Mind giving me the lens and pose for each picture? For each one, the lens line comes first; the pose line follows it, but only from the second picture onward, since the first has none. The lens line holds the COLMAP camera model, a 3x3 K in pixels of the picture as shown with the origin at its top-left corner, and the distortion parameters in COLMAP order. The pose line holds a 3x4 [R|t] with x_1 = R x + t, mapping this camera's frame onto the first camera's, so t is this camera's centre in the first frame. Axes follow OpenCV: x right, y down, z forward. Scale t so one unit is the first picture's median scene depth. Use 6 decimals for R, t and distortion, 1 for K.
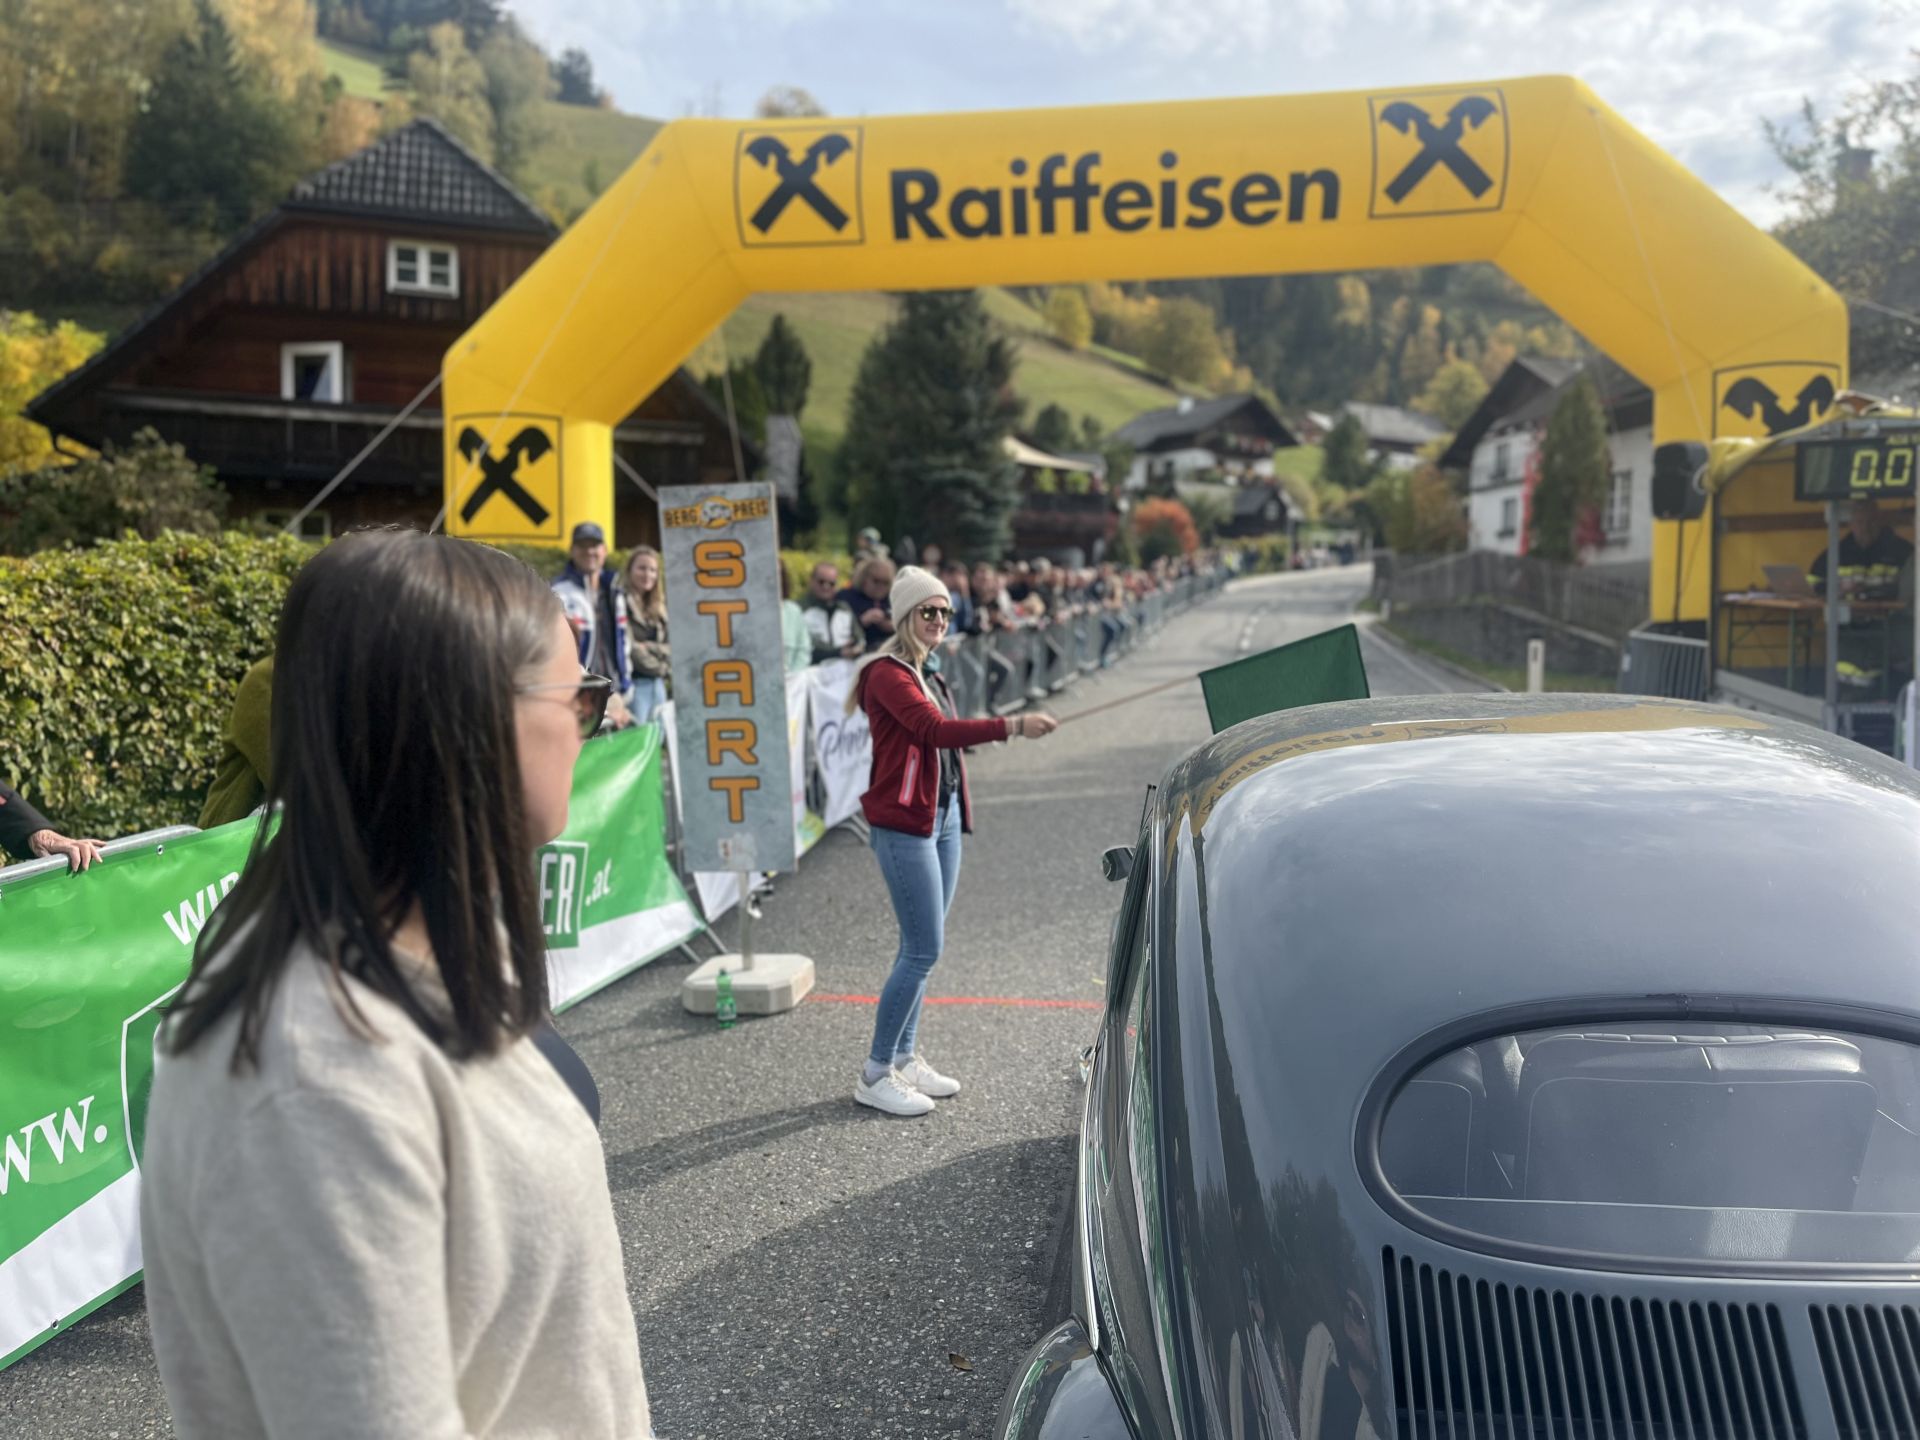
lens RADIAL K [[1466.0, 0, 974.6], [0, 1466.0, 712.6], [0, 0, 1]] dist [0.065862, -0.093298]
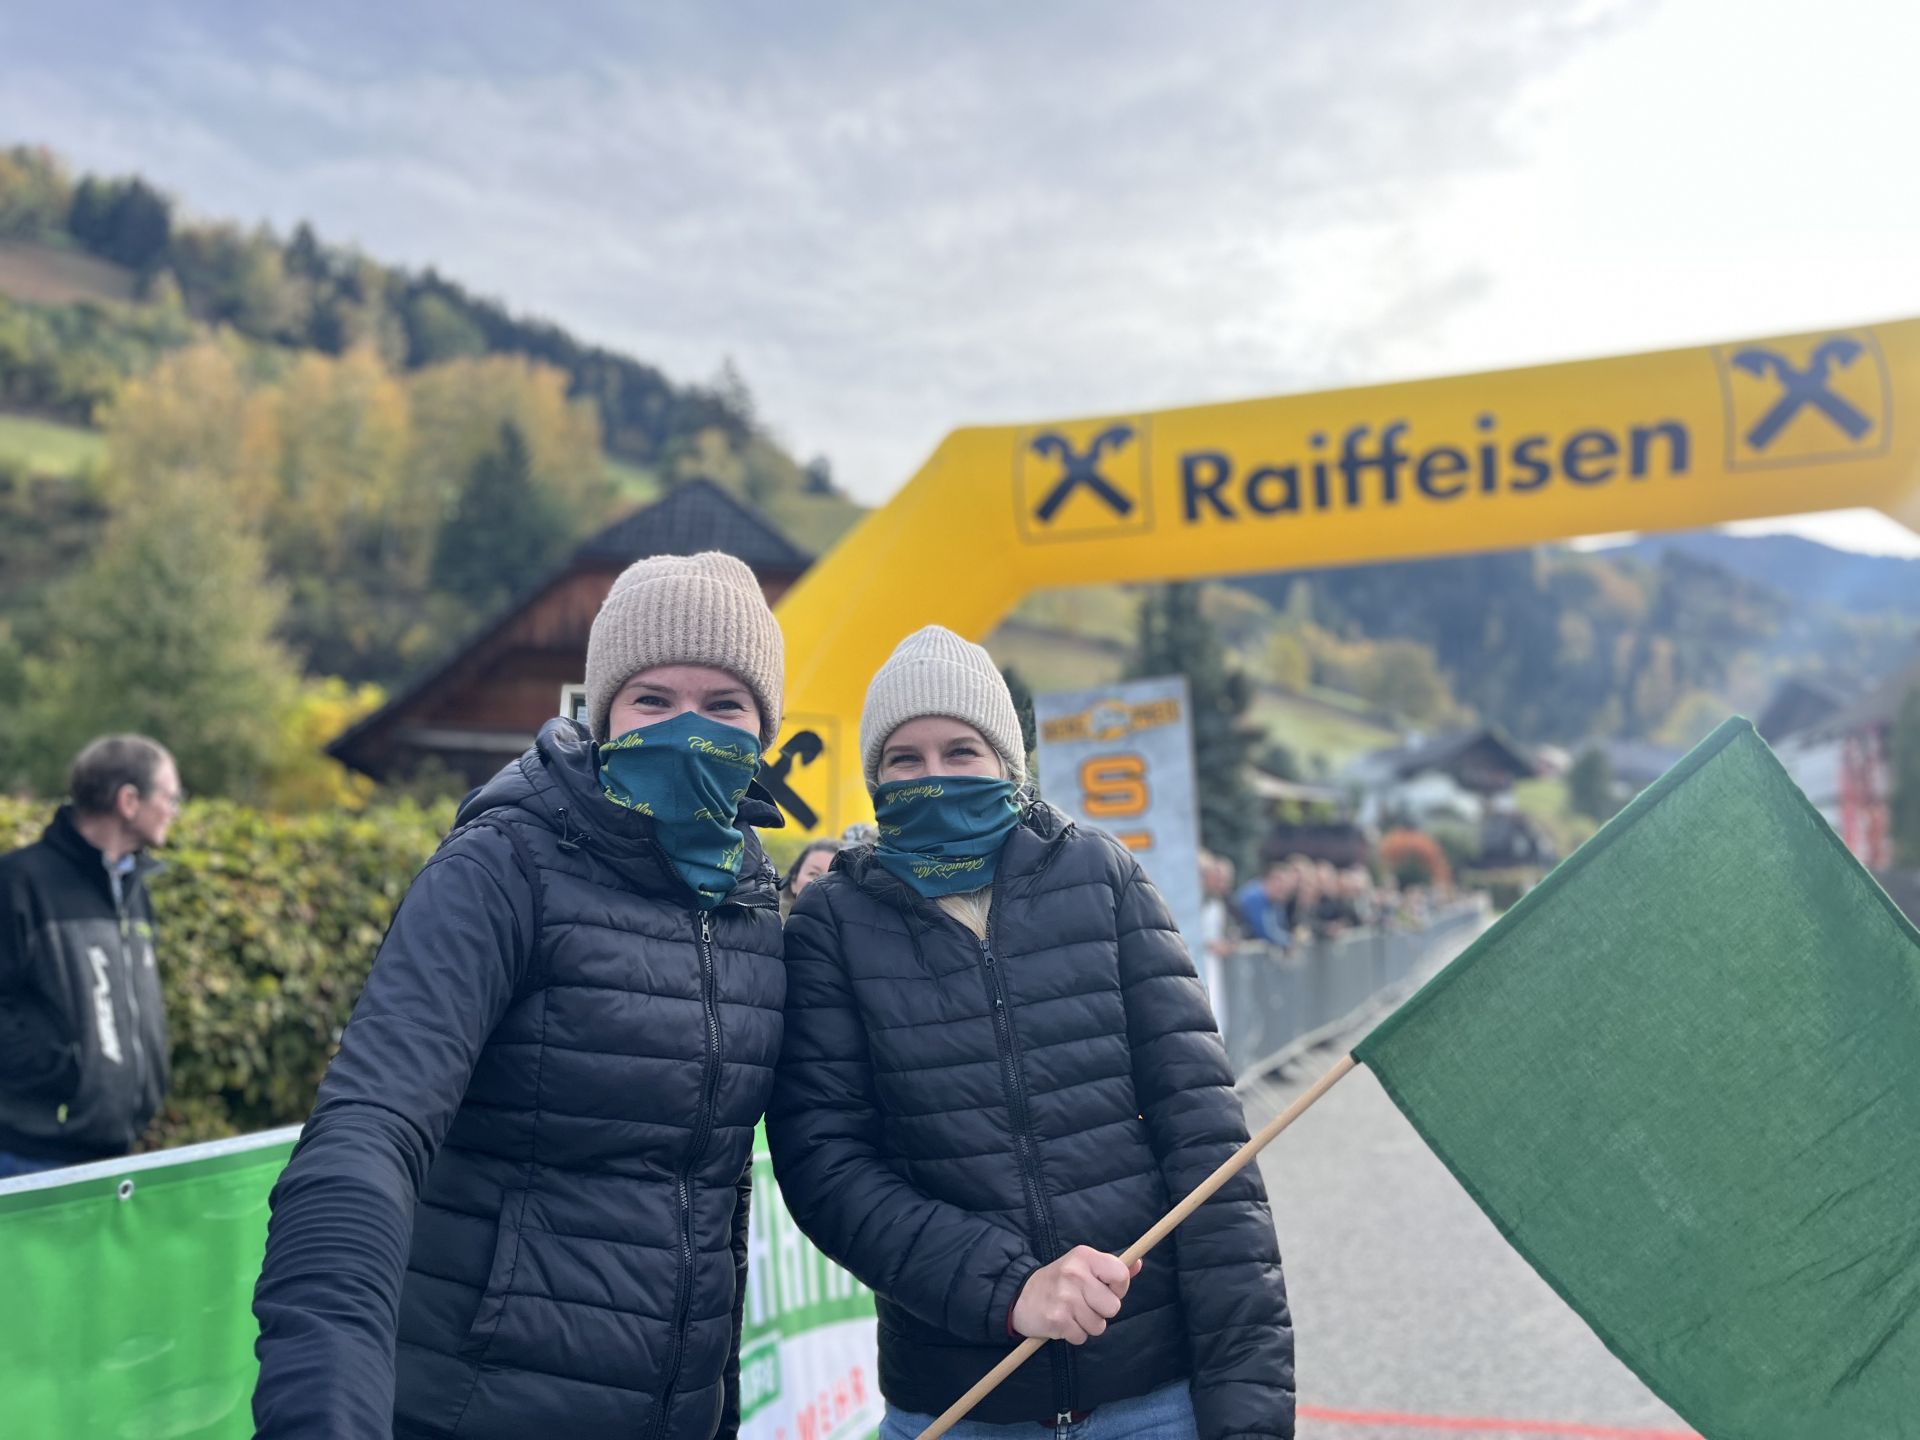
lens RADIAL K [[1457.3, 0, 960.0], [0, 1457.3, 720.0], [0, 0, 1]] dist [0.069491, -0.111012]
pose [[0.987568, -0.033574, -0.153563, -0.056016], [-0.002363, 0.973643, -0.228067, 0.015939], [0.157172, 0.225594, 0.961459, 0.104591]]
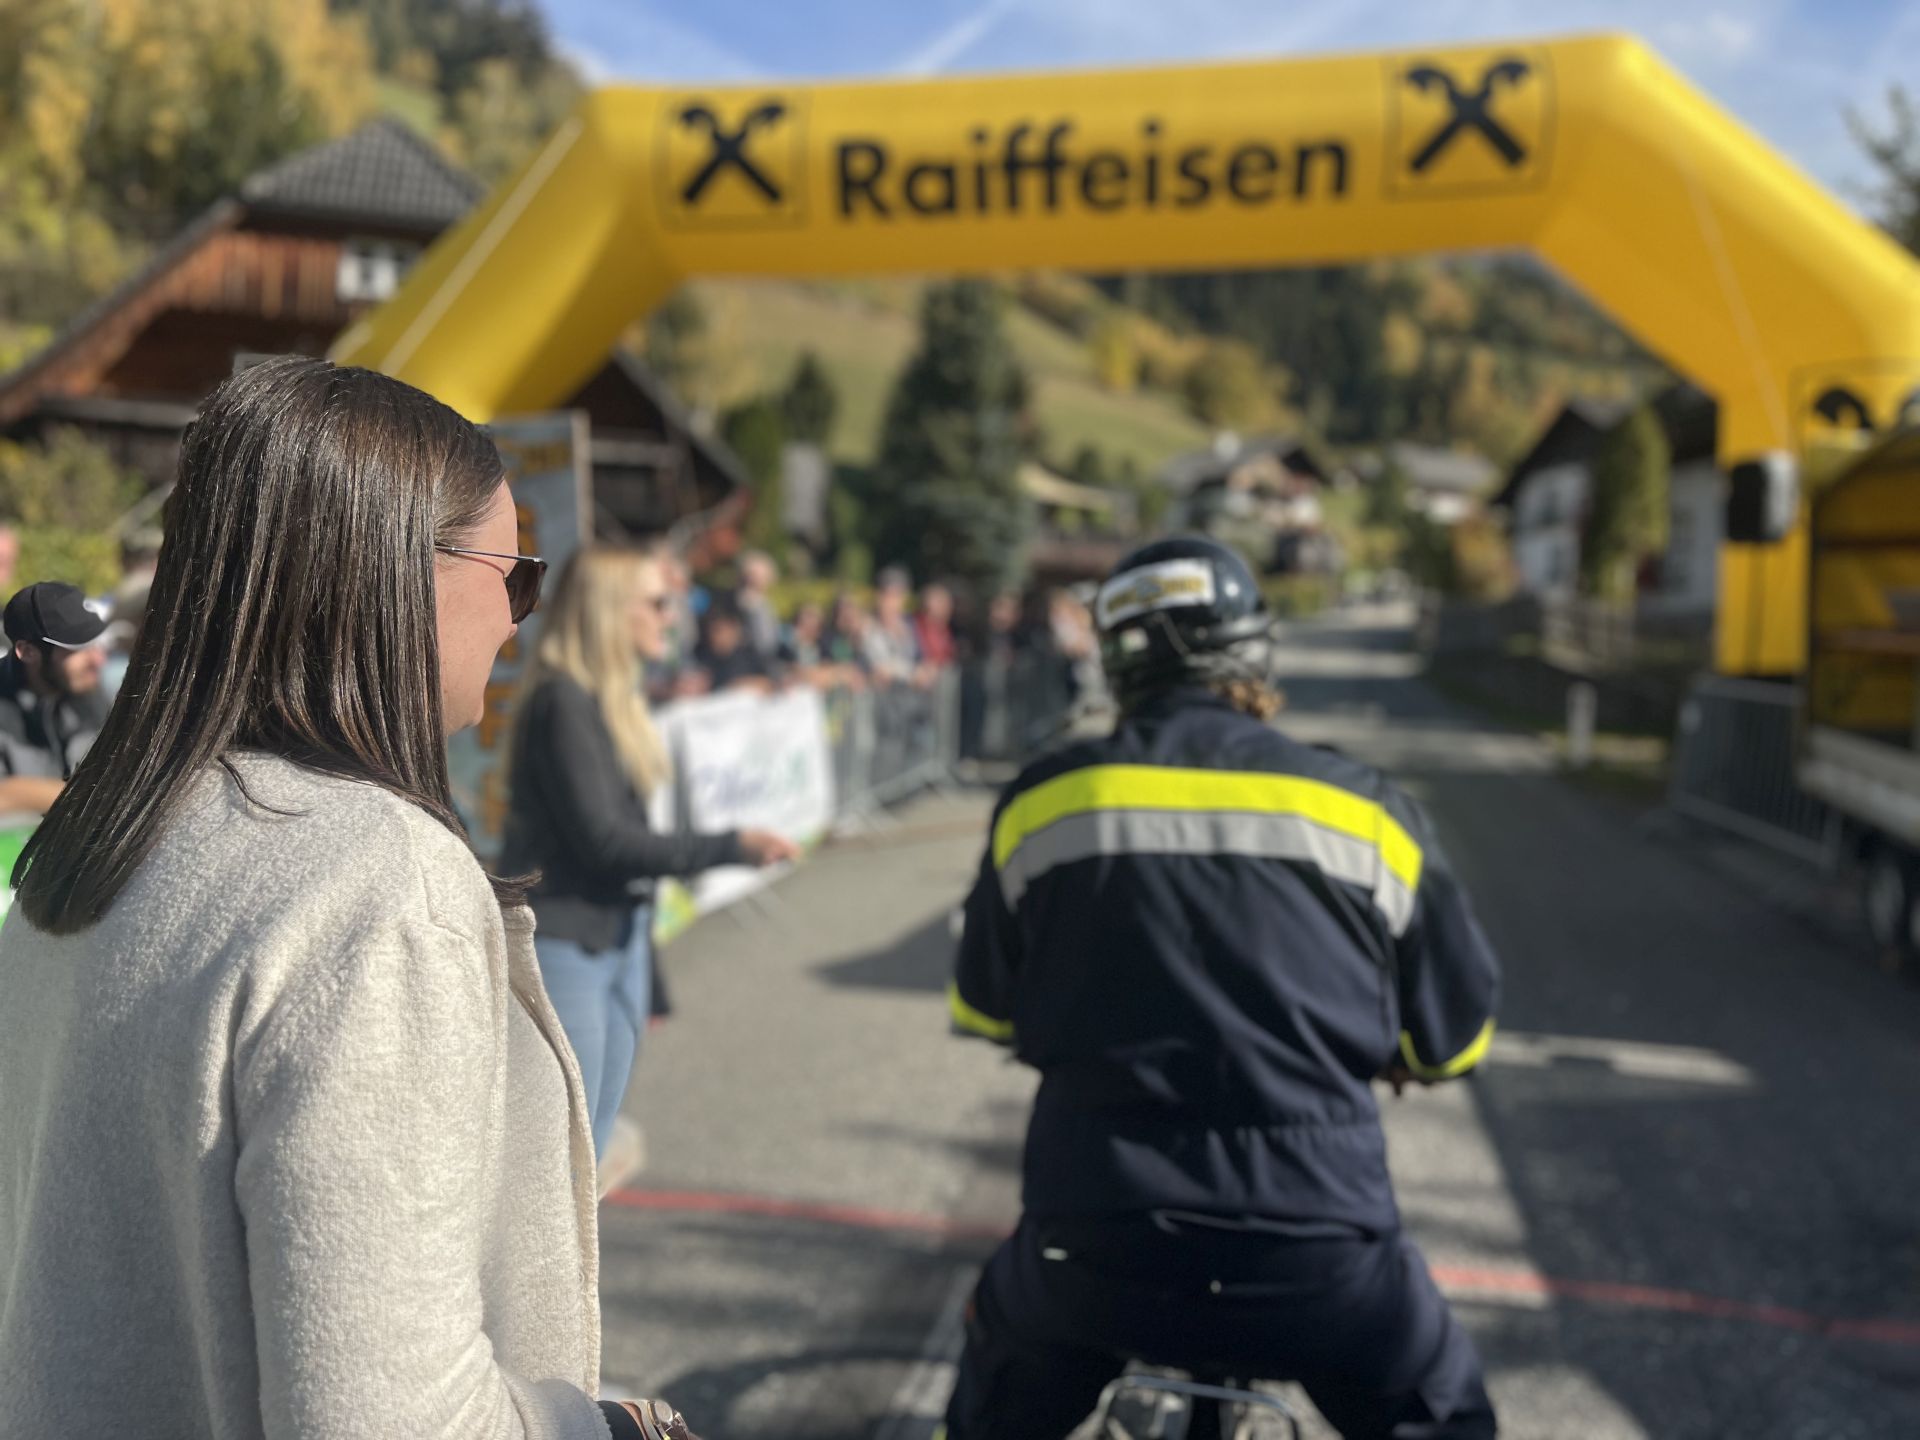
lens RADIAL K [[1474.6, 0, 958.4], [0, 1474.6, 684.4], [0, 0, 1]] dist [0.037089, -0.005053]
pose [[0.999071, 0.018935, -0.038705, 0.055471], [-0.020734, 0.998698, -0.046613, -0.005109], [0.037772, 0.047372, 0.998163, 0.137324]]
